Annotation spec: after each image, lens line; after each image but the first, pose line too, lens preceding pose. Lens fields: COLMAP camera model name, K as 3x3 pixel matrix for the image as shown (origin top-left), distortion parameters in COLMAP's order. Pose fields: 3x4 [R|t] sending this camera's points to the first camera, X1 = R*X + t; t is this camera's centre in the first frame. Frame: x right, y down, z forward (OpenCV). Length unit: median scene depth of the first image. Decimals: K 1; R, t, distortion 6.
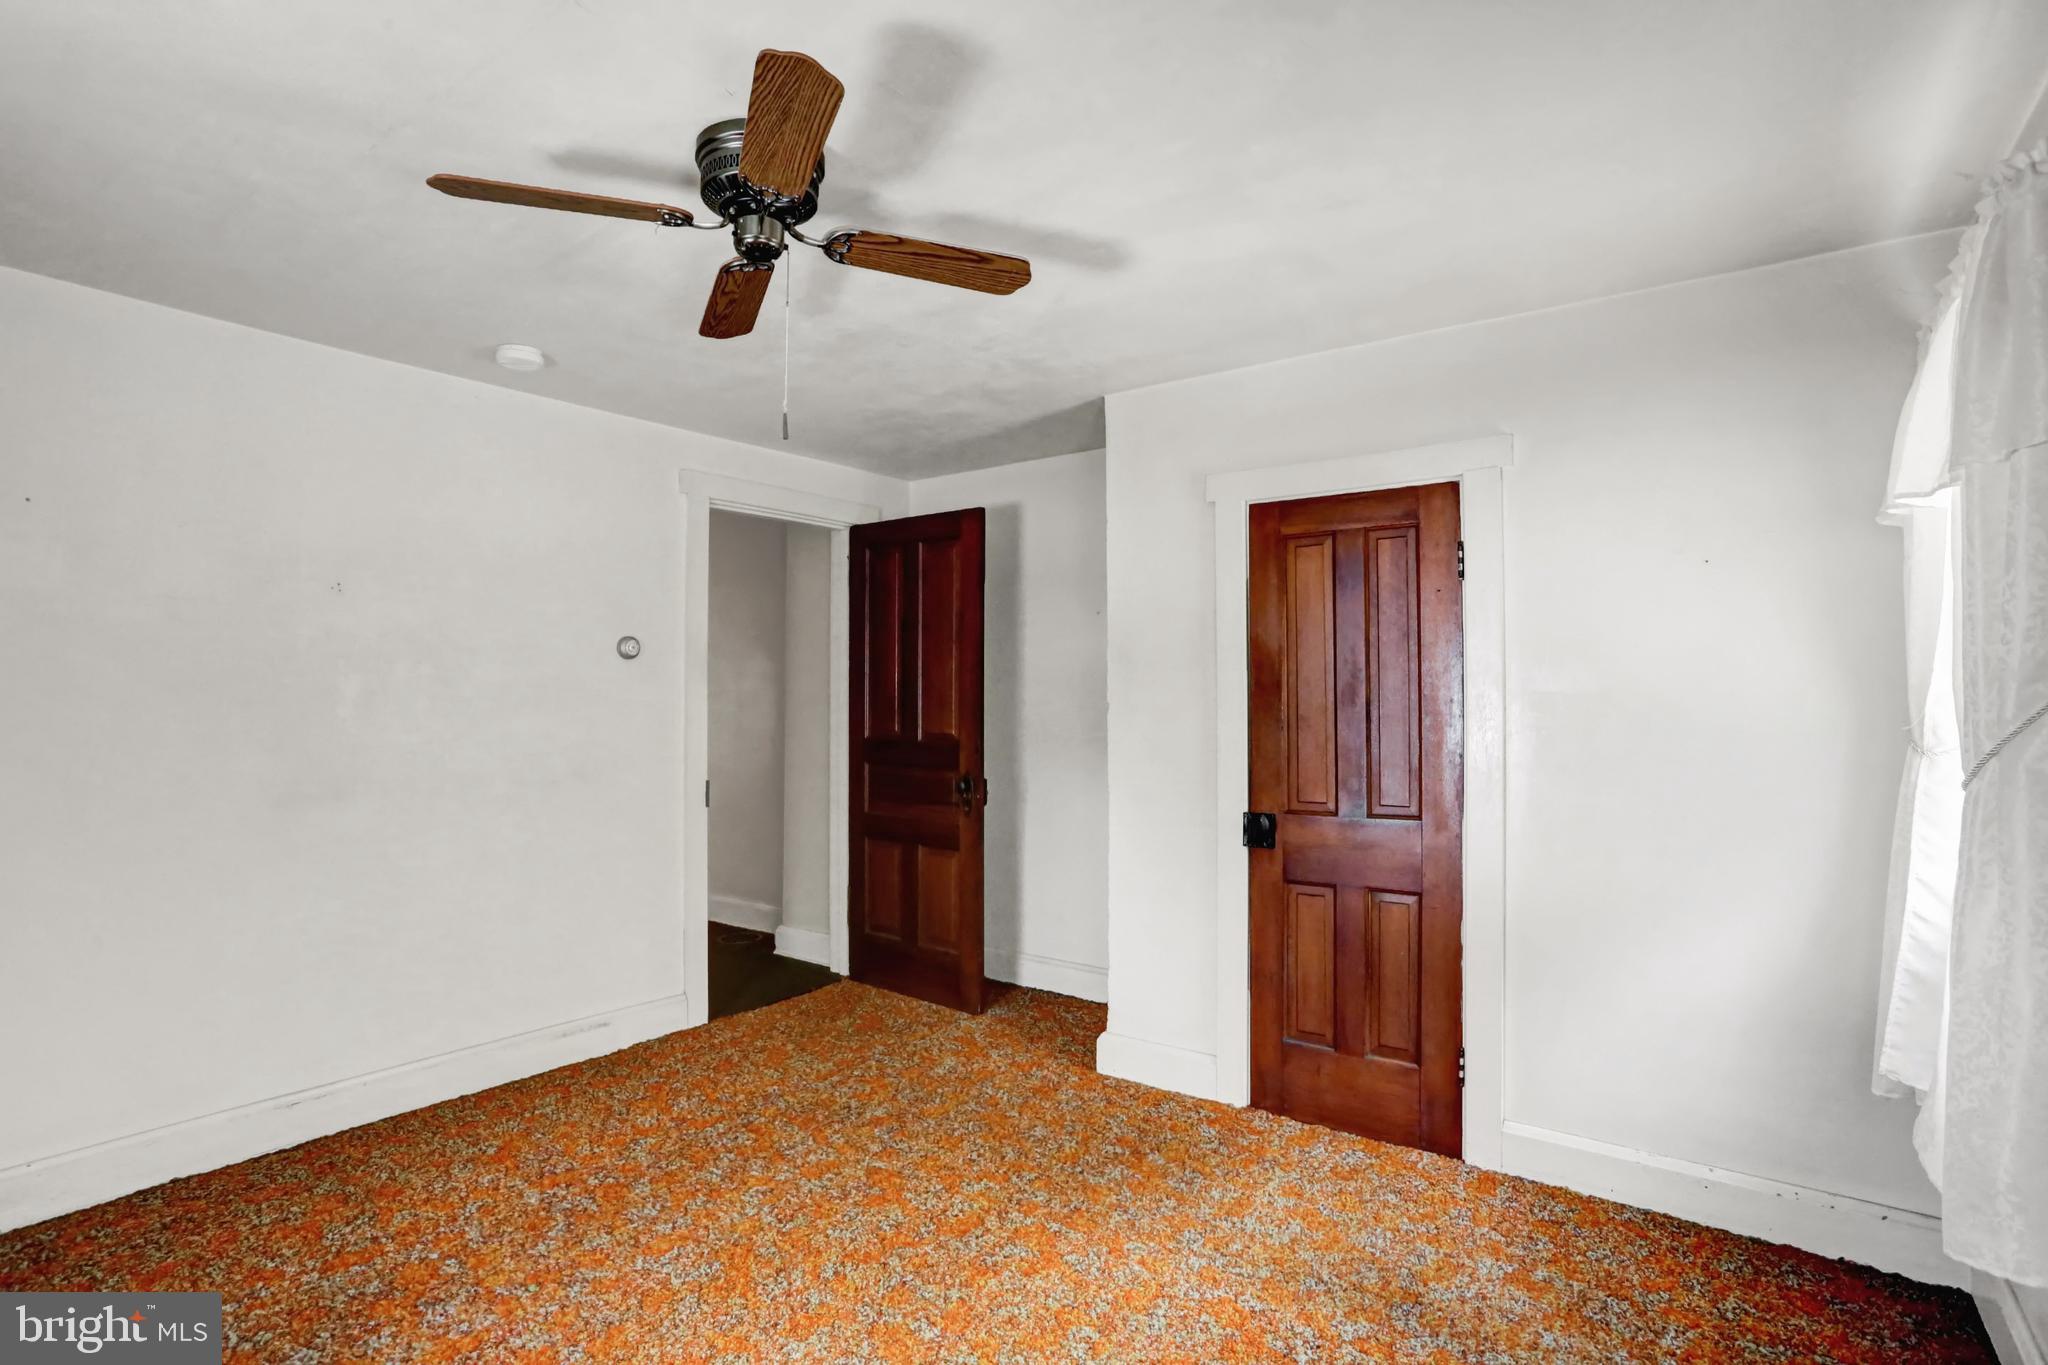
lens RADIAL K [[1002.9, 0, 1024.0], [0, 1002.9, 682.5], [0, 0, 1]] dist [-0.075663, 0.031565]
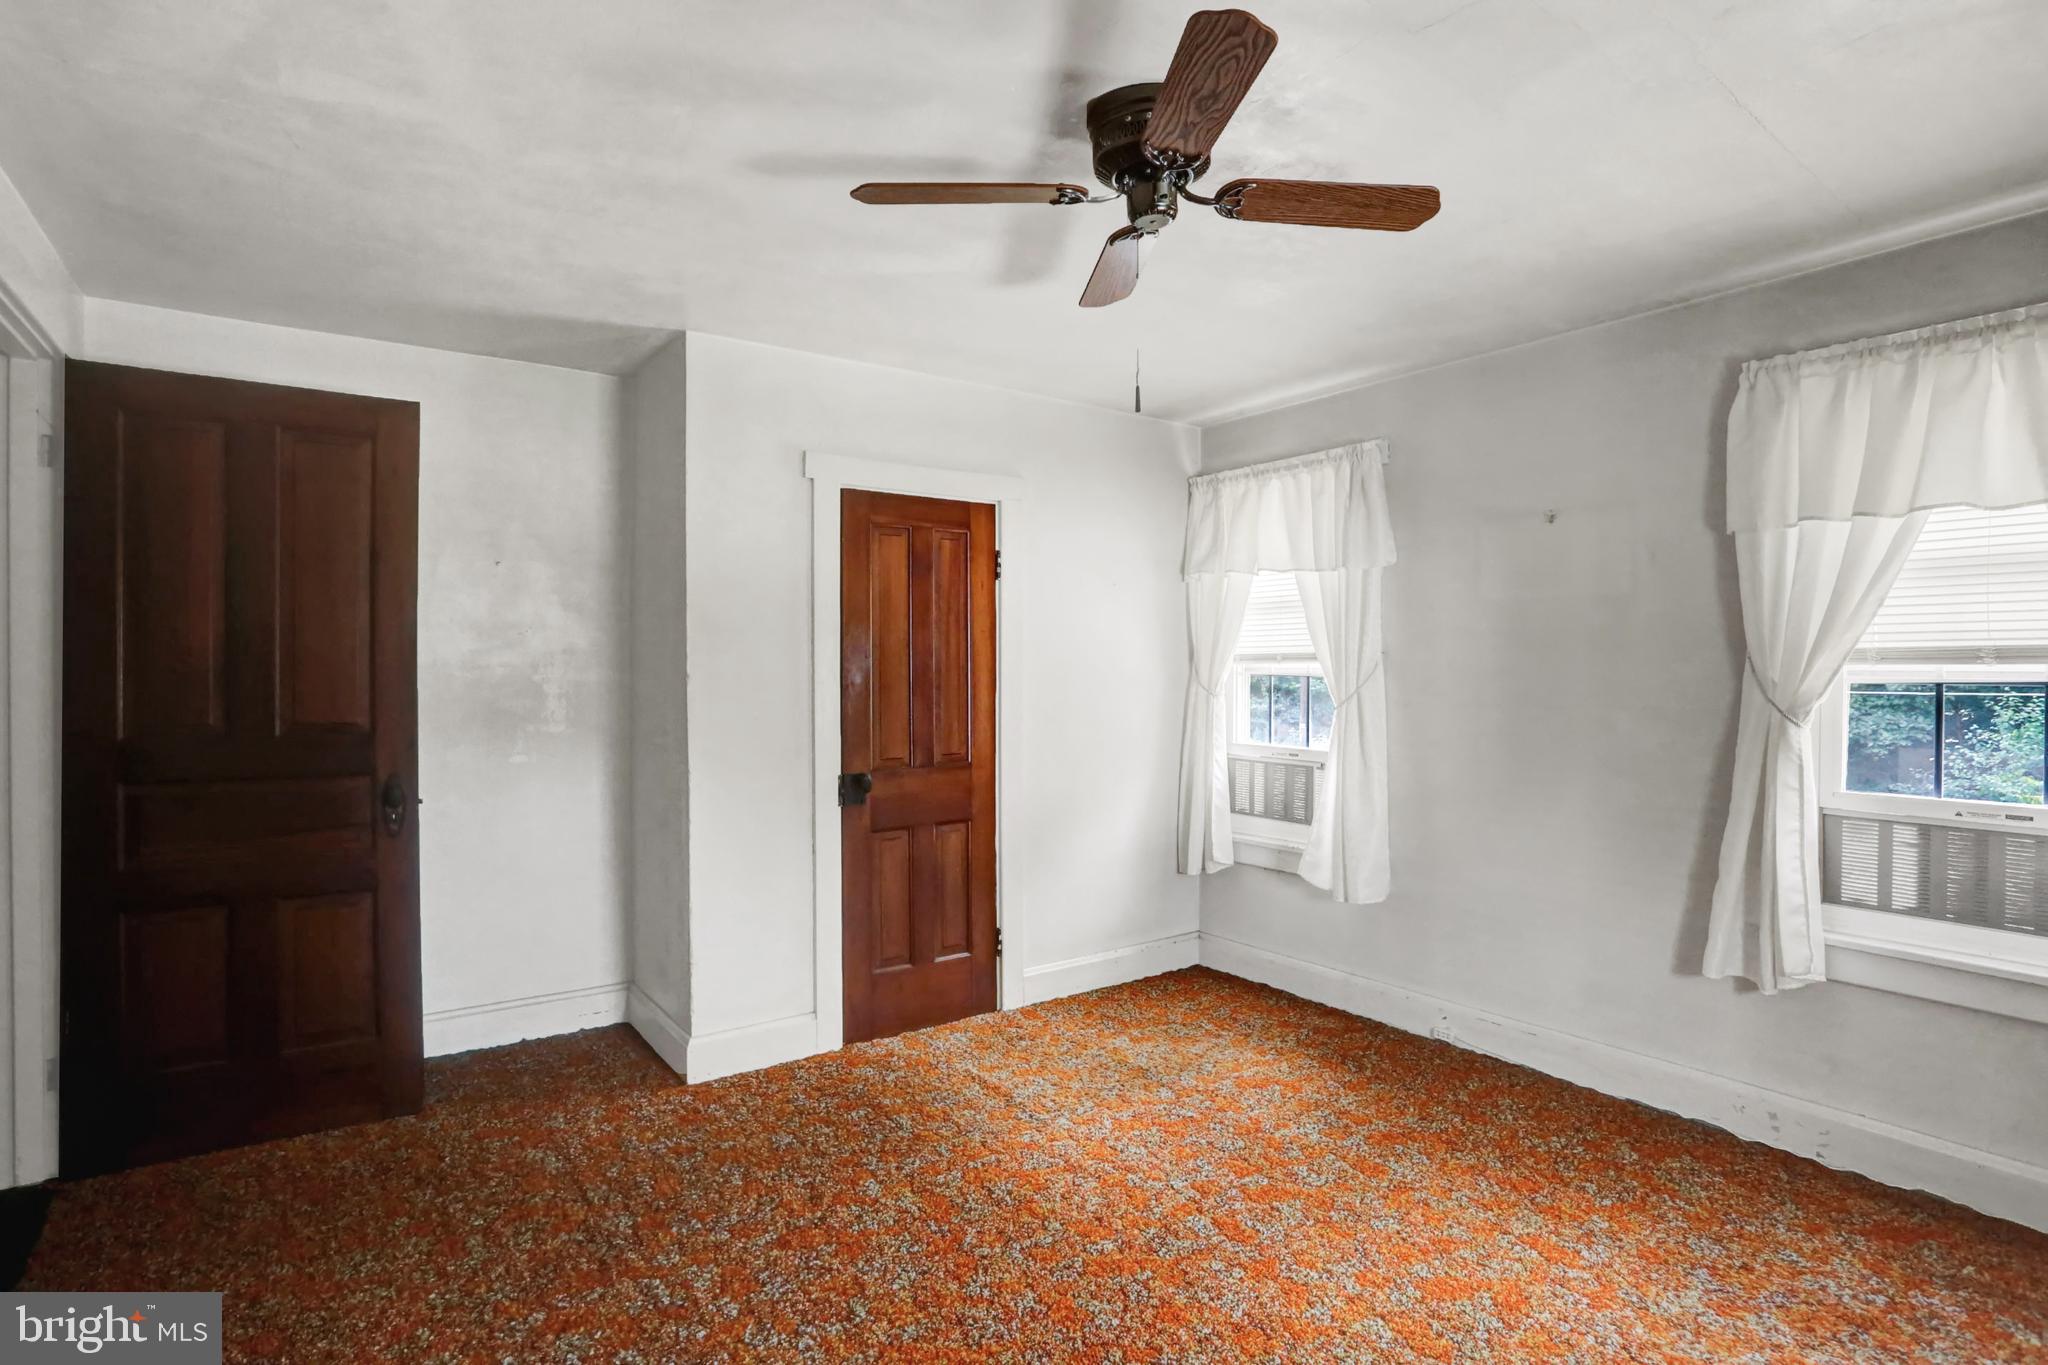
lens RADIAL K [[1016.0, 0, 1020.5], [0, 1016.0, 677.6], [0, 0, 1]] dist [-0.080788, 0.038576]
pose [[0.298503, -0.012524, 0.954327, -0.832660], [-0.014581, 0.999737, 0.017681, 0.003411], [-0.954297, -0.019193, 0.298242, 0.538799]]
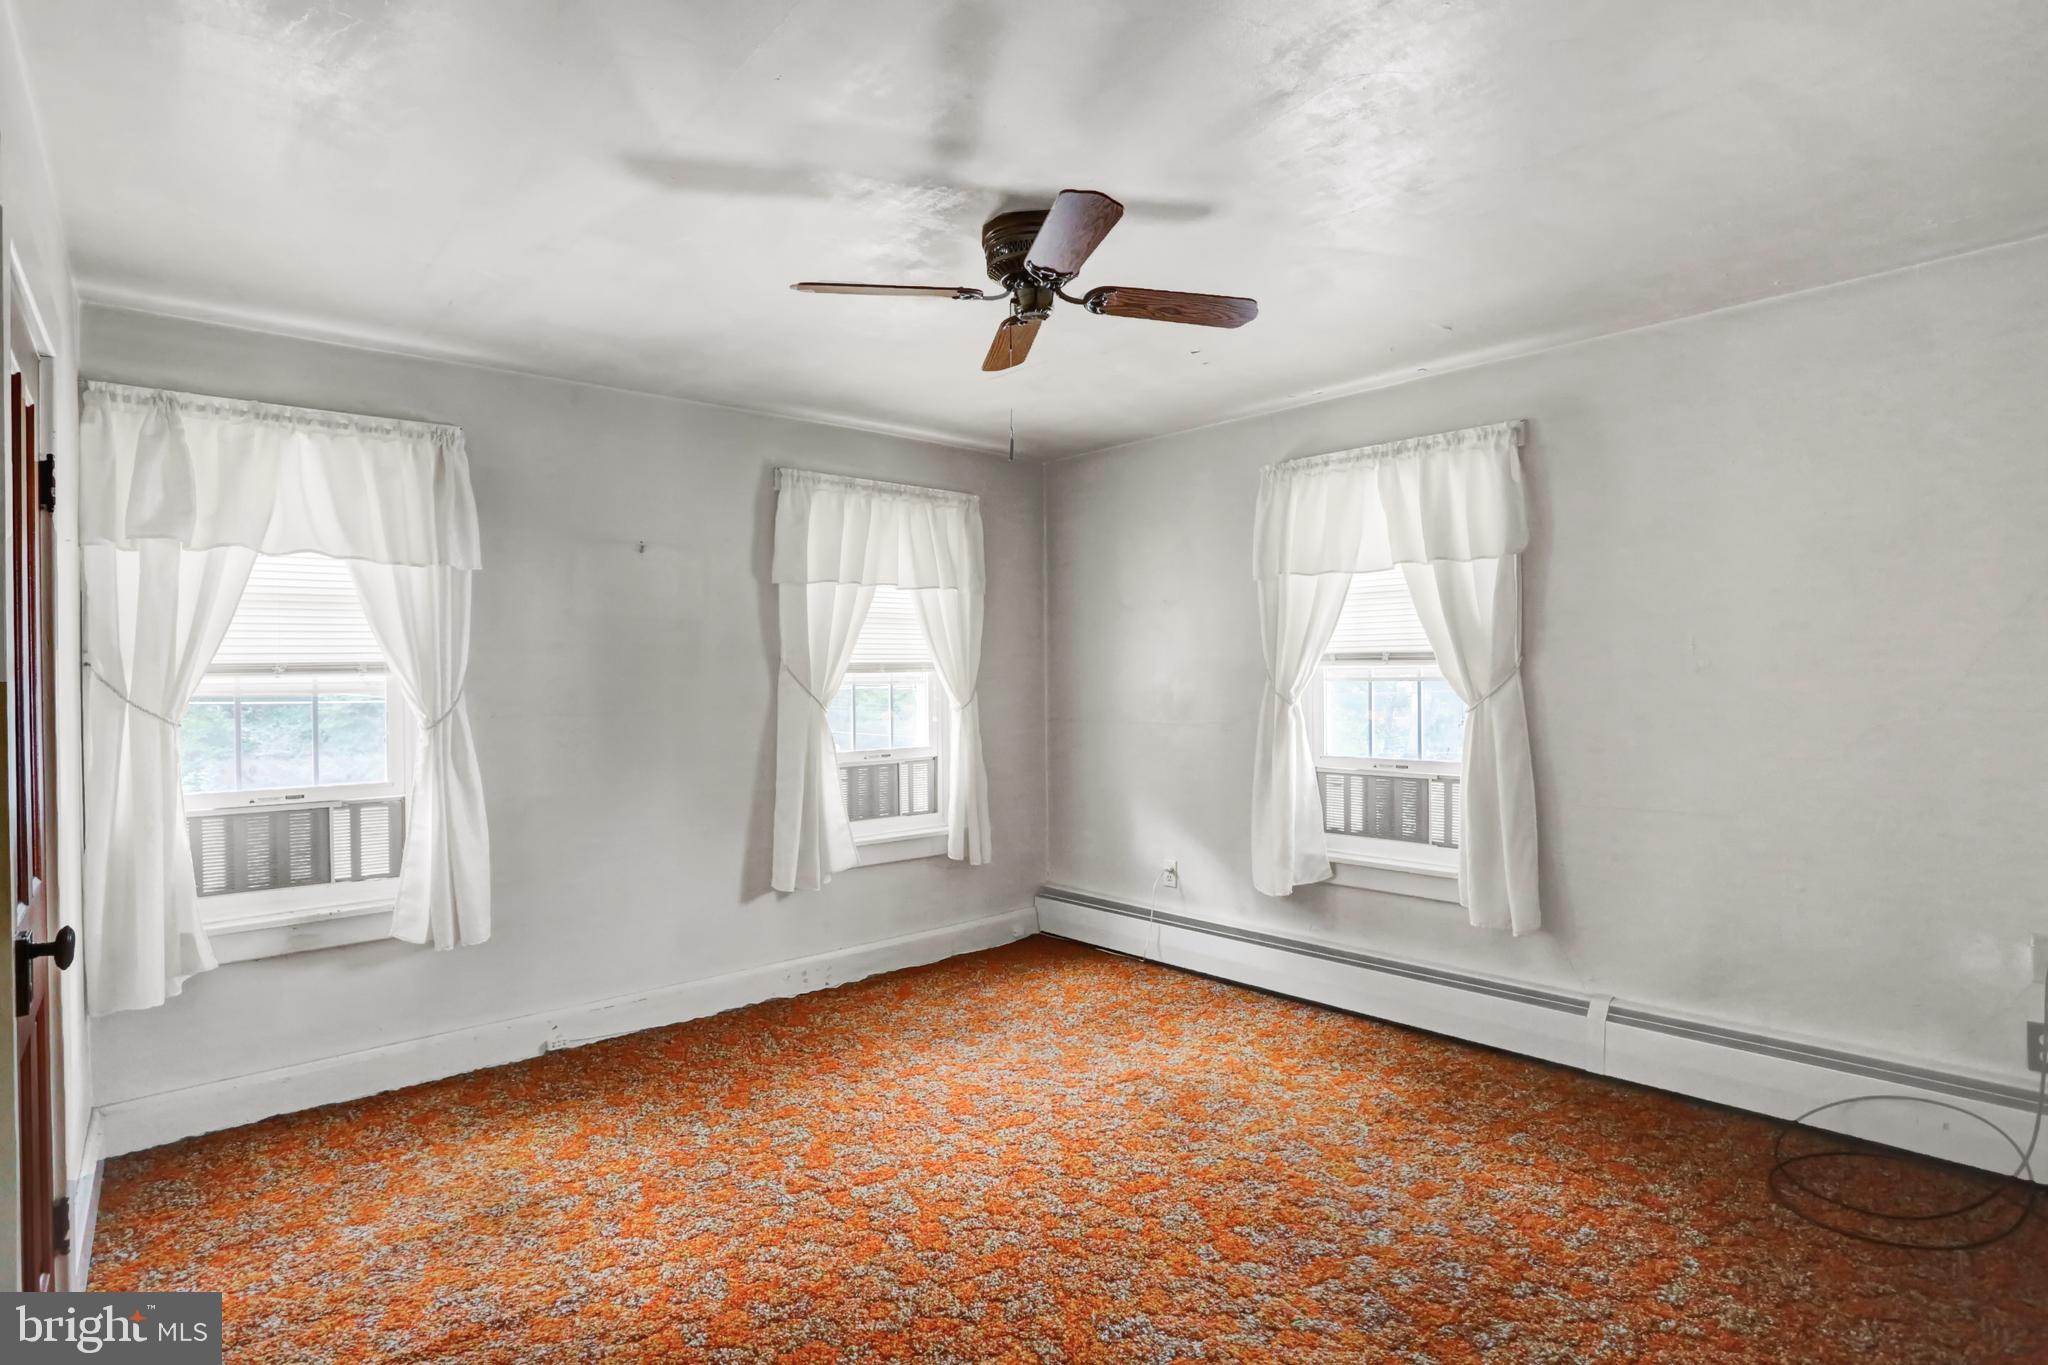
lens RADIAL K [[1016.0, 0, 1020.5], [0, 1016.0, 677.6], [0, 0, 1]] dist [-0.080788, 0.038576]
pose [[-0.982395, 0.005340, 0.186737, -0.321596], [0.003538, 0.999944, -0.009982, 0.017566], [-0.186780, -0.009145, -0.982359, 1.477839]]
